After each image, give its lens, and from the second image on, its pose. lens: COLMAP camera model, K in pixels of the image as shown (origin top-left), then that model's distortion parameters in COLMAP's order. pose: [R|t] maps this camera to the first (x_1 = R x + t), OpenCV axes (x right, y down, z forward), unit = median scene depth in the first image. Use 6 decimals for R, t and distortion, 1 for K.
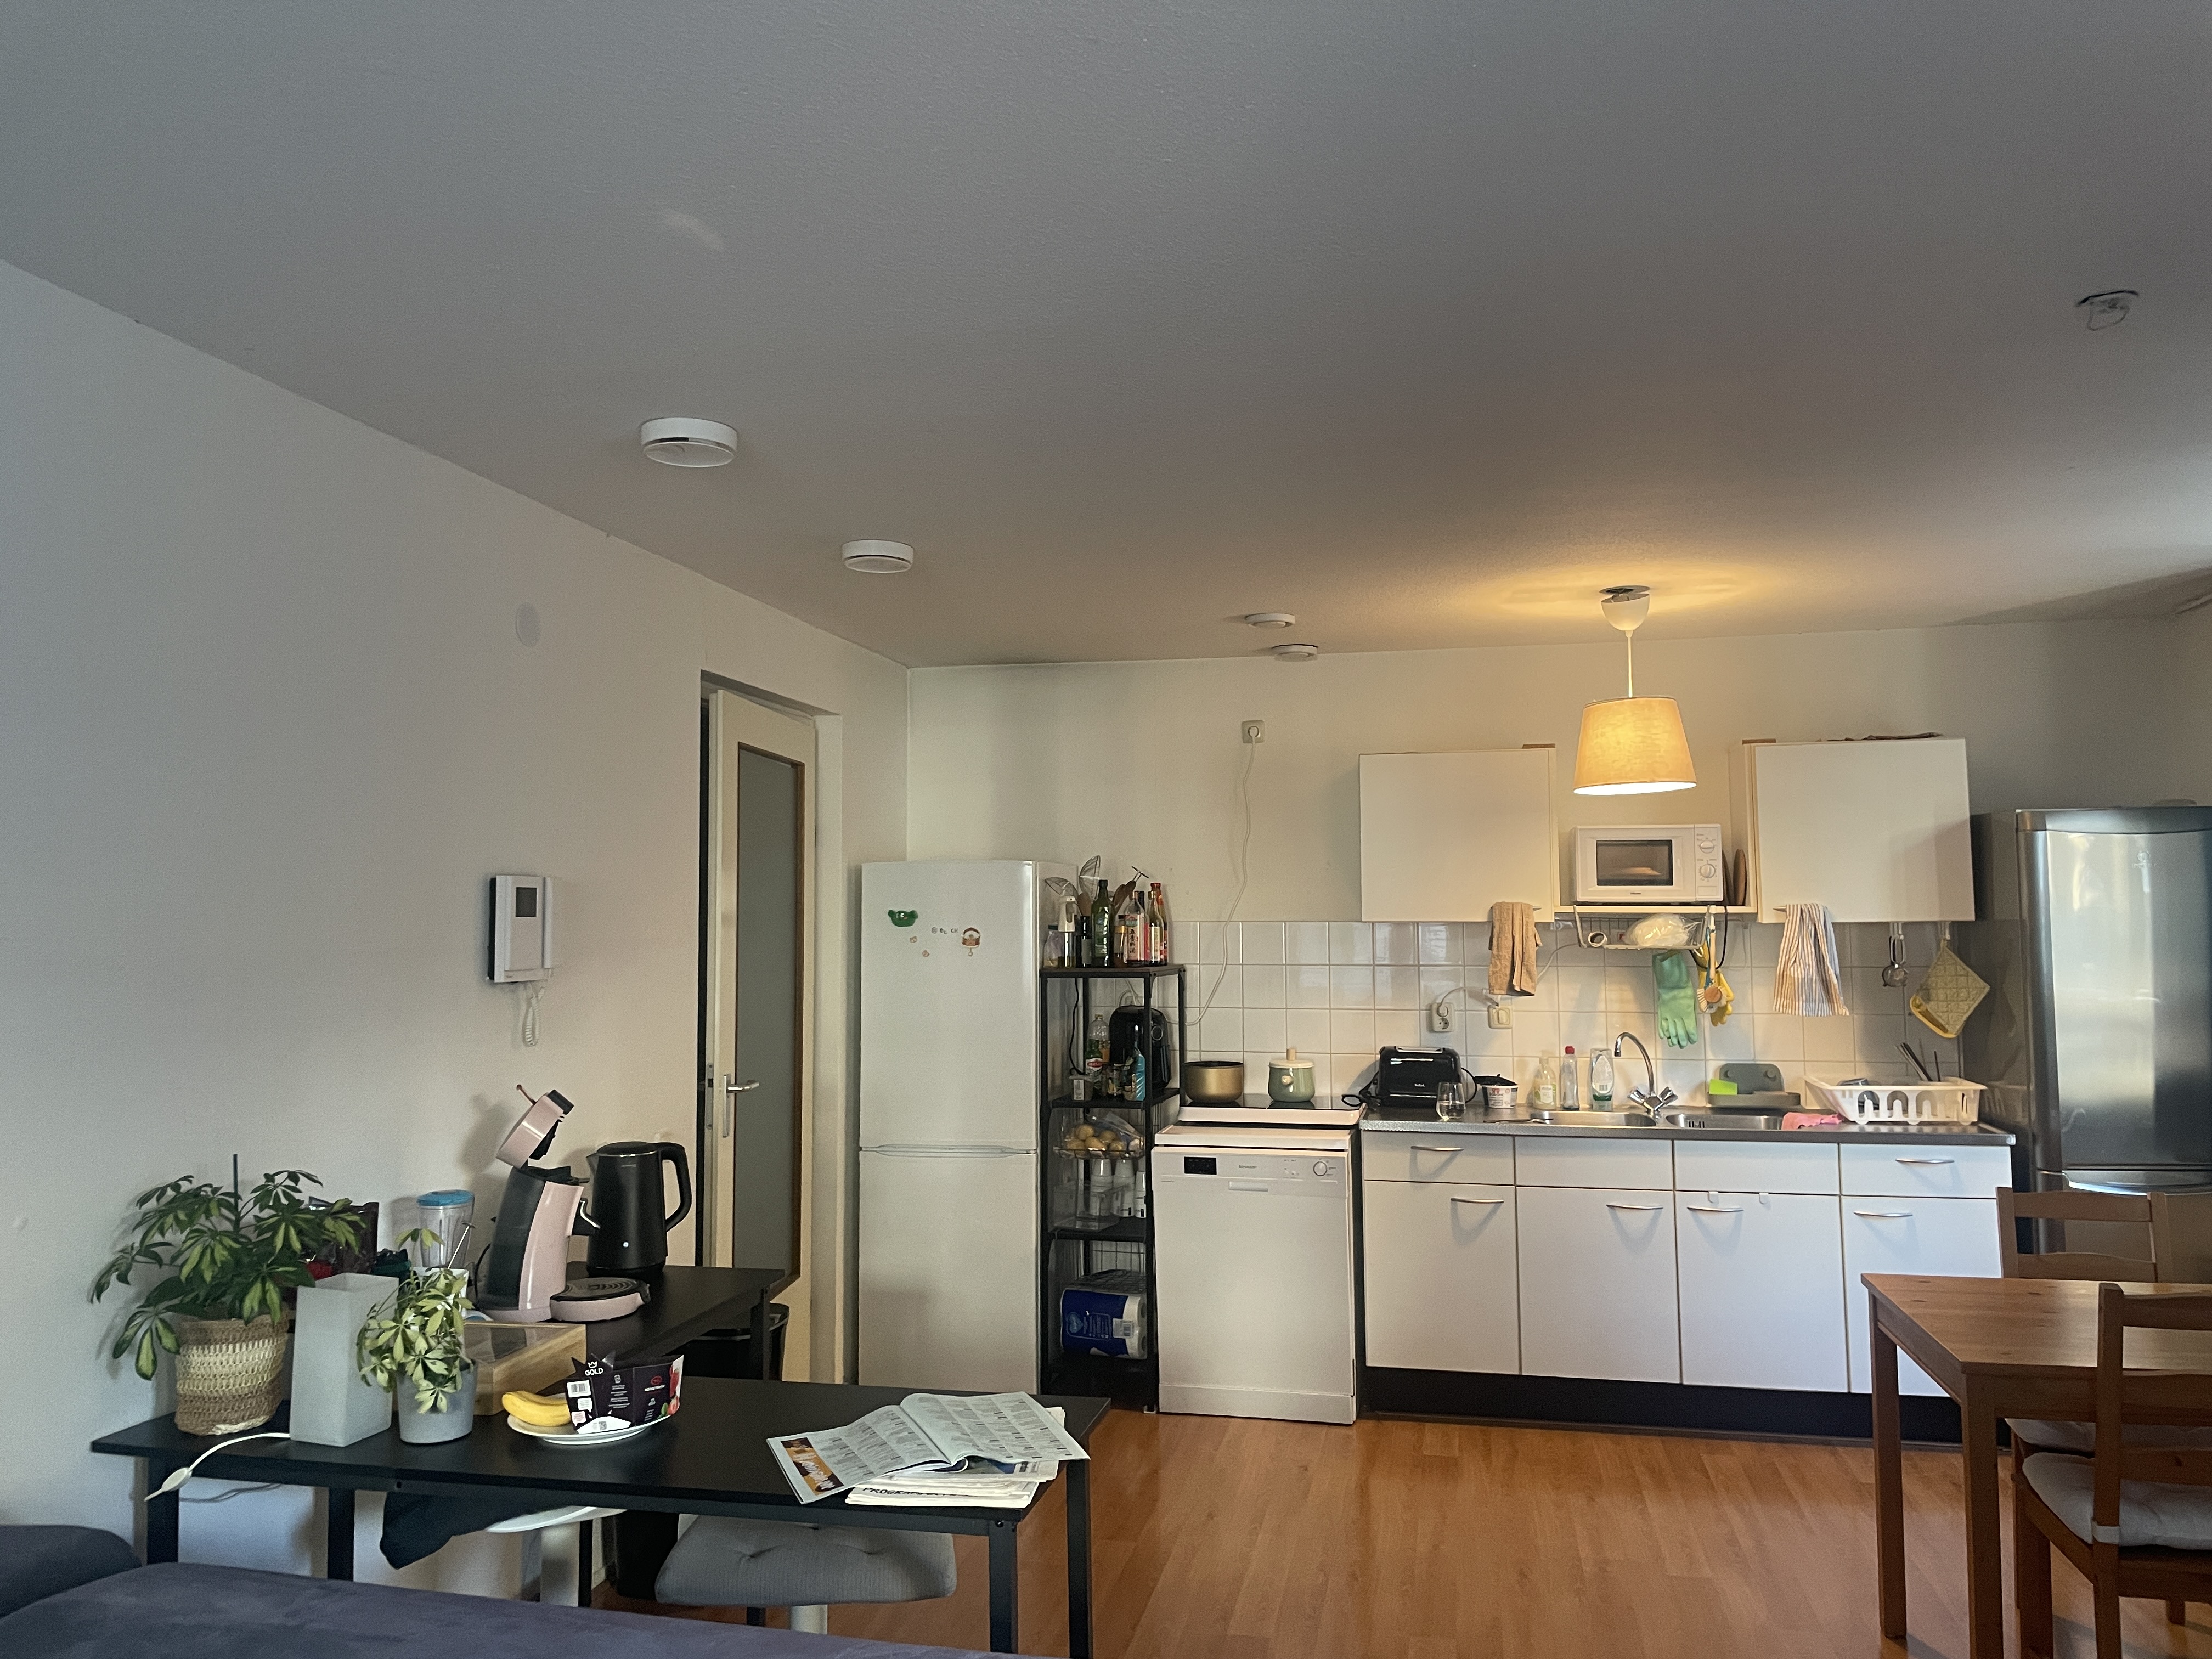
lens RADIAL K [[1679.0, 0, 1106.2], [0, 1679.0, 815.1], [0, 0, 1]] dist [0.096436, -0.115070]
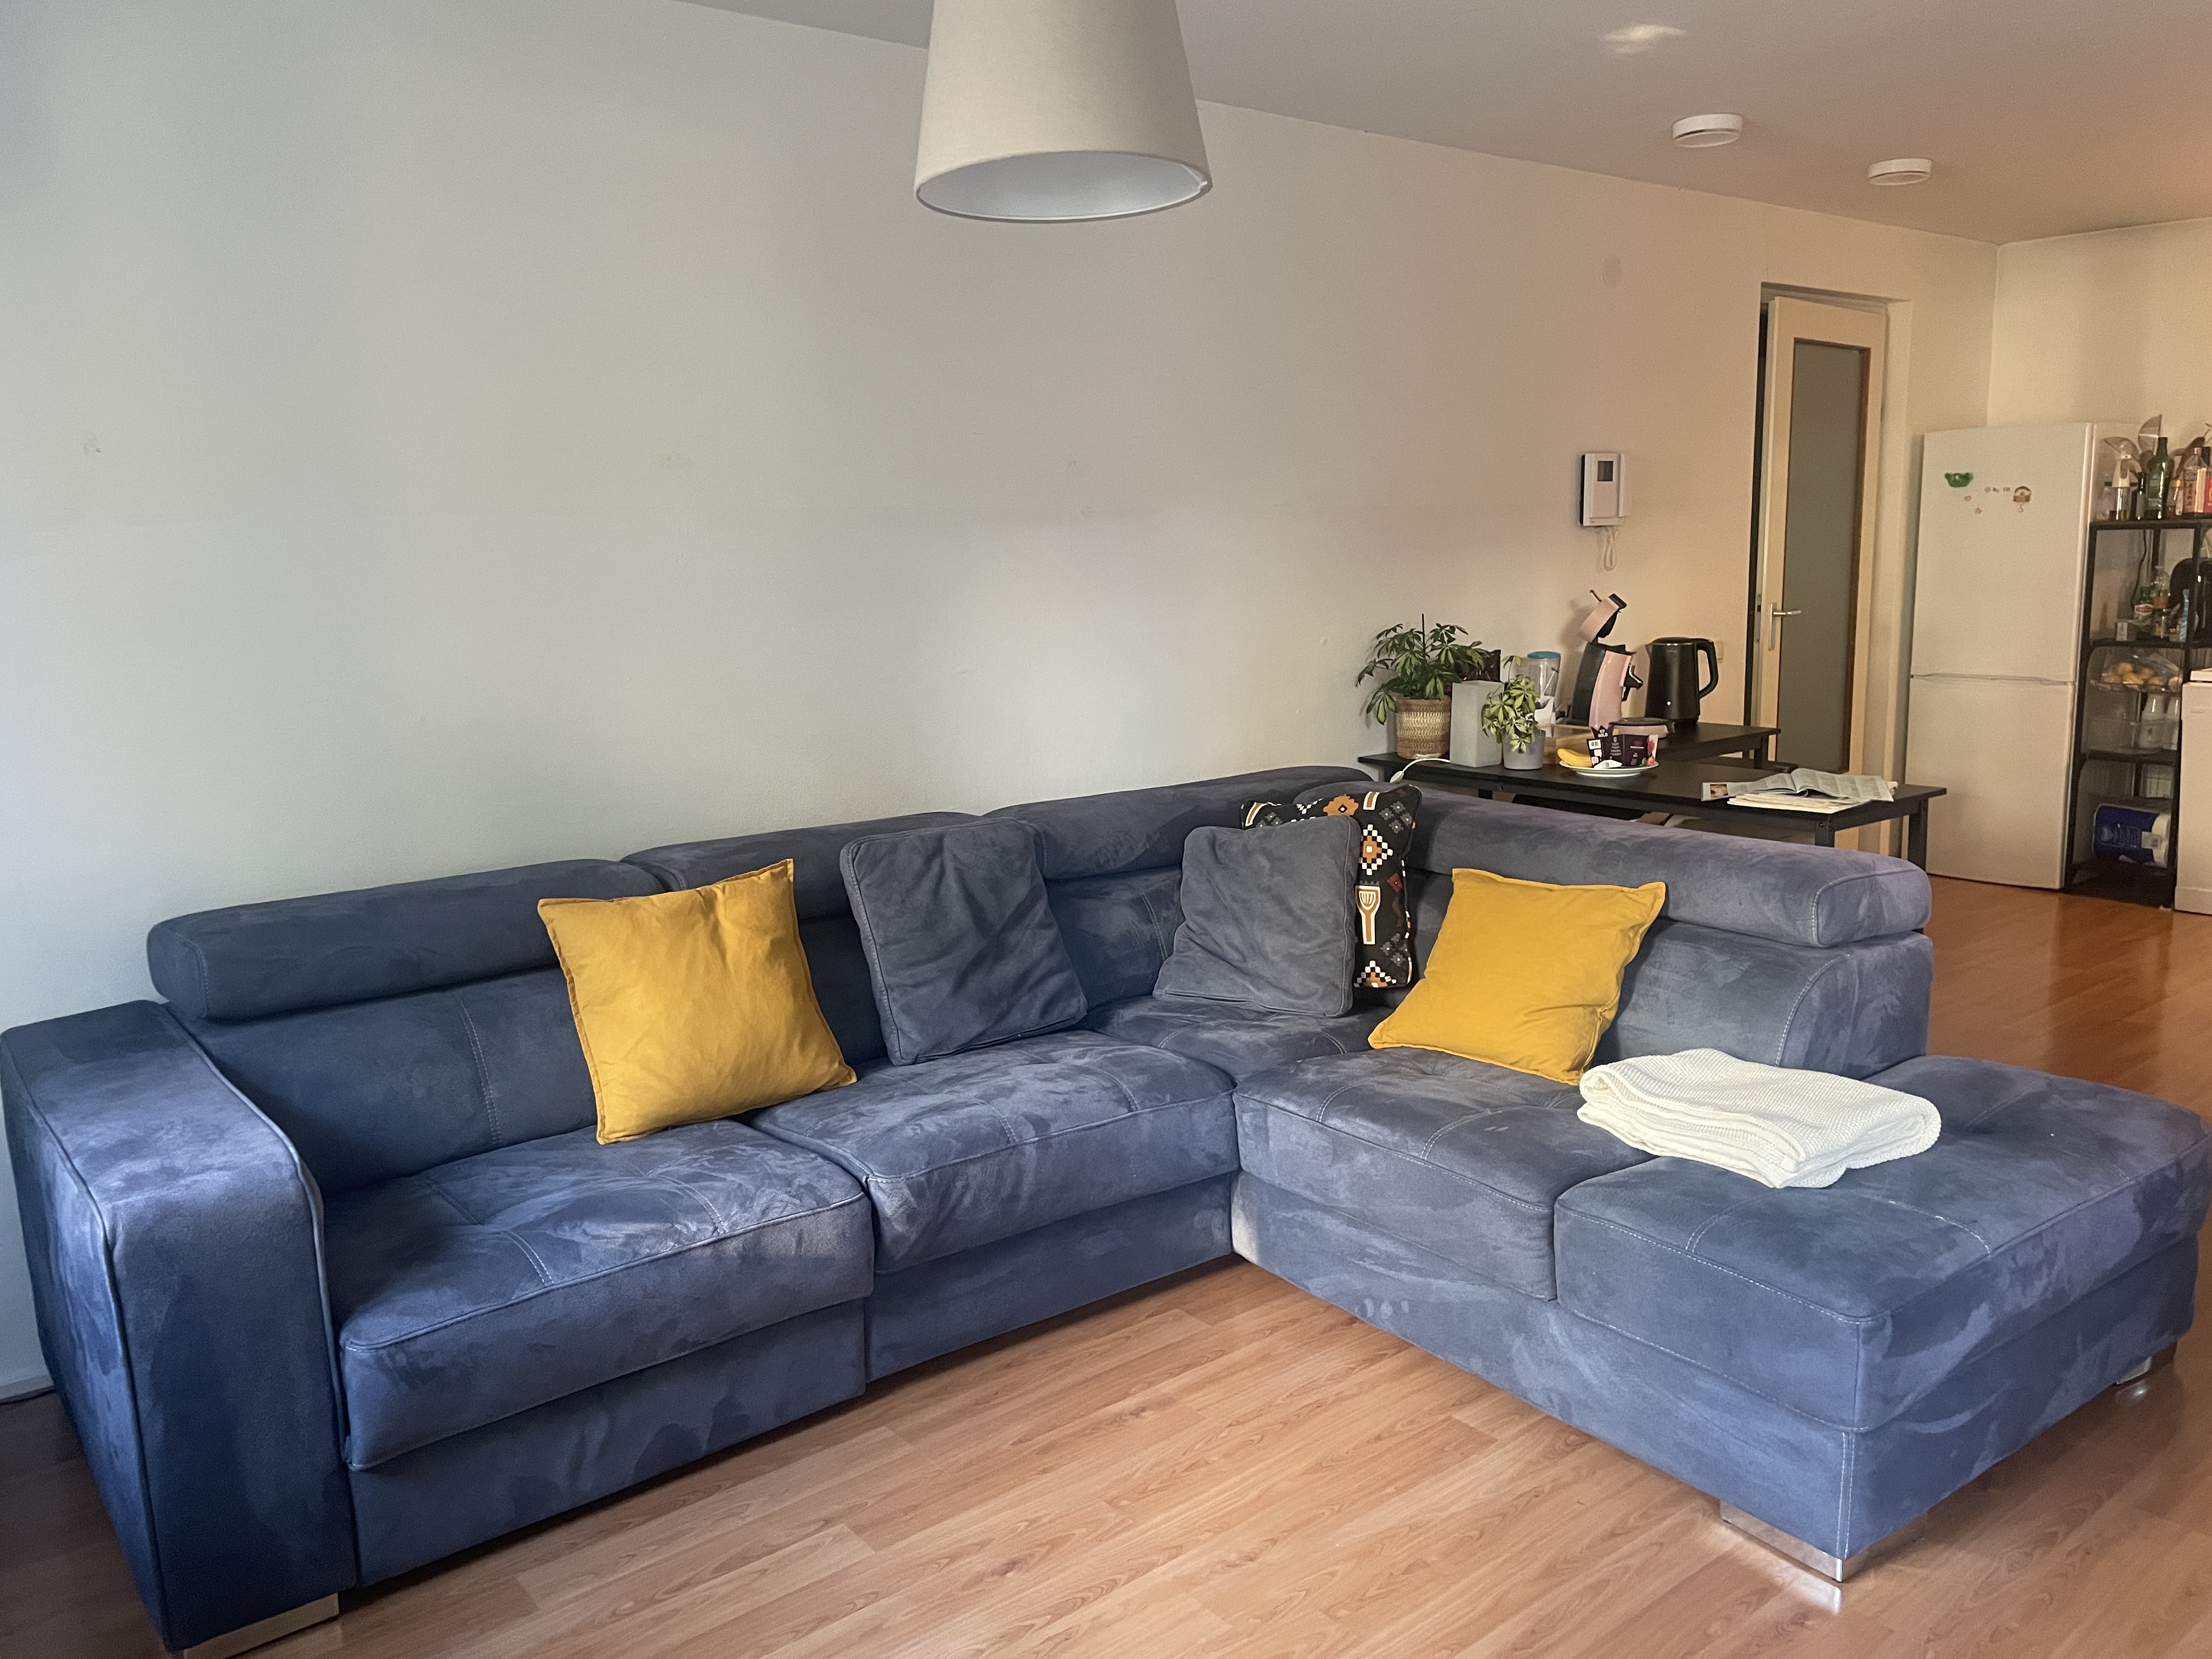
lens RADIAL K [[1654.6, 0, 1106.0], [0, 1654.6, 829.5], [0, 0, 1]] dist [0.052945, -0.087472]
pose [[0.769324, 0.095134, -0.631736, 0.197448], [0.062301, 0.972965, 0.222390, 0.004280], [0.635814, -0.210448, 0.742598, -0.307495]]
